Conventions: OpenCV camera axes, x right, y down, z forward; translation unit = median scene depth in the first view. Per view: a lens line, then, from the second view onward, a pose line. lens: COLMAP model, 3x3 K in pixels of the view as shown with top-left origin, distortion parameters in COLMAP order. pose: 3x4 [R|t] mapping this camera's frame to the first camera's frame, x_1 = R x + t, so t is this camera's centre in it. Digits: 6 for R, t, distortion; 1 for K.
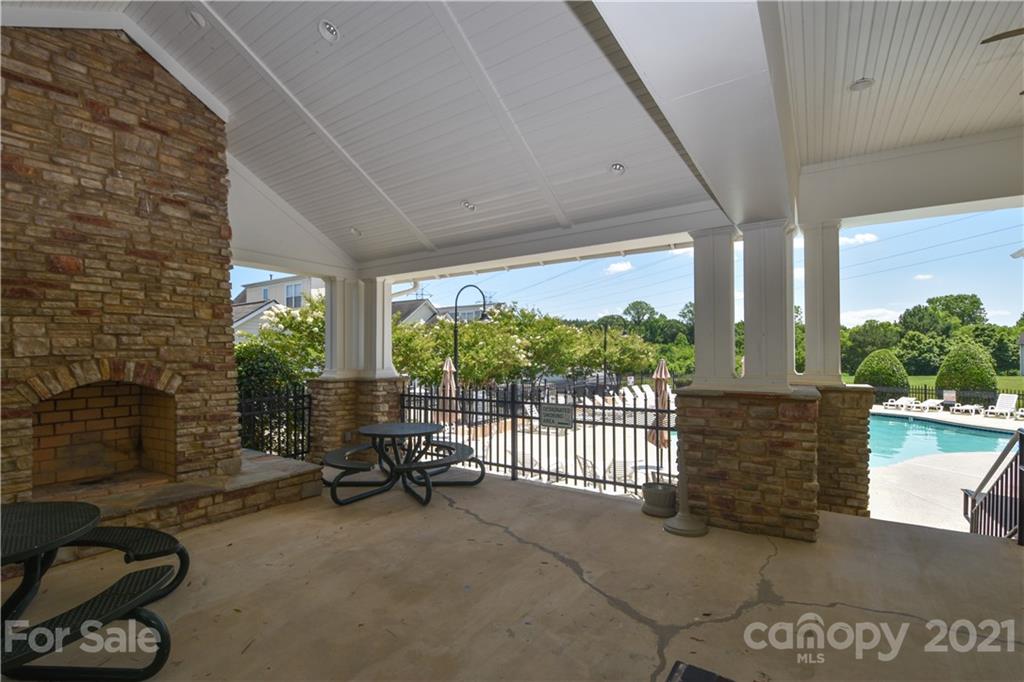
lens RADIAL K [[448.8, 0, 508.8], [0, 448.8, 353.4], [0, 0, 1]] dist [0.027368, -0.026295]
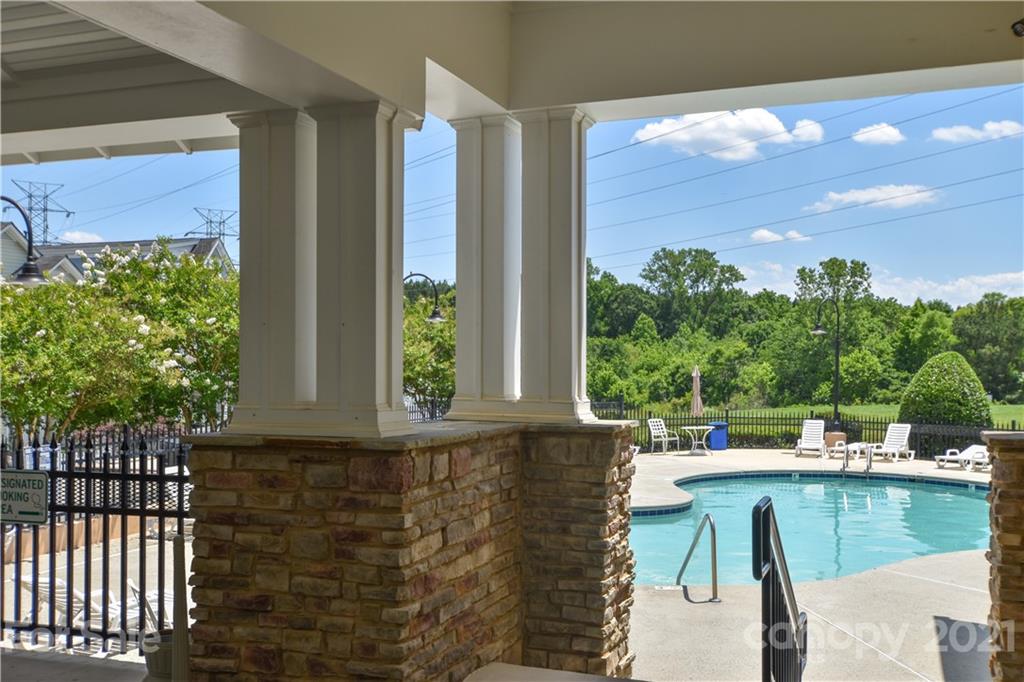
lens RADIAL K [[1034.8, 0, 512.0], [0, 1034.8, 341.0], [0, 0, 1]] dist [0.007580, 0.012721]
pose [[0.973261, 0.007592, 0.229577, 0.469145], [-0.004031, 0.999864, -0.015977, -0.005008], [-0.229667, 0.014624, 0.973159, -0.186269]]
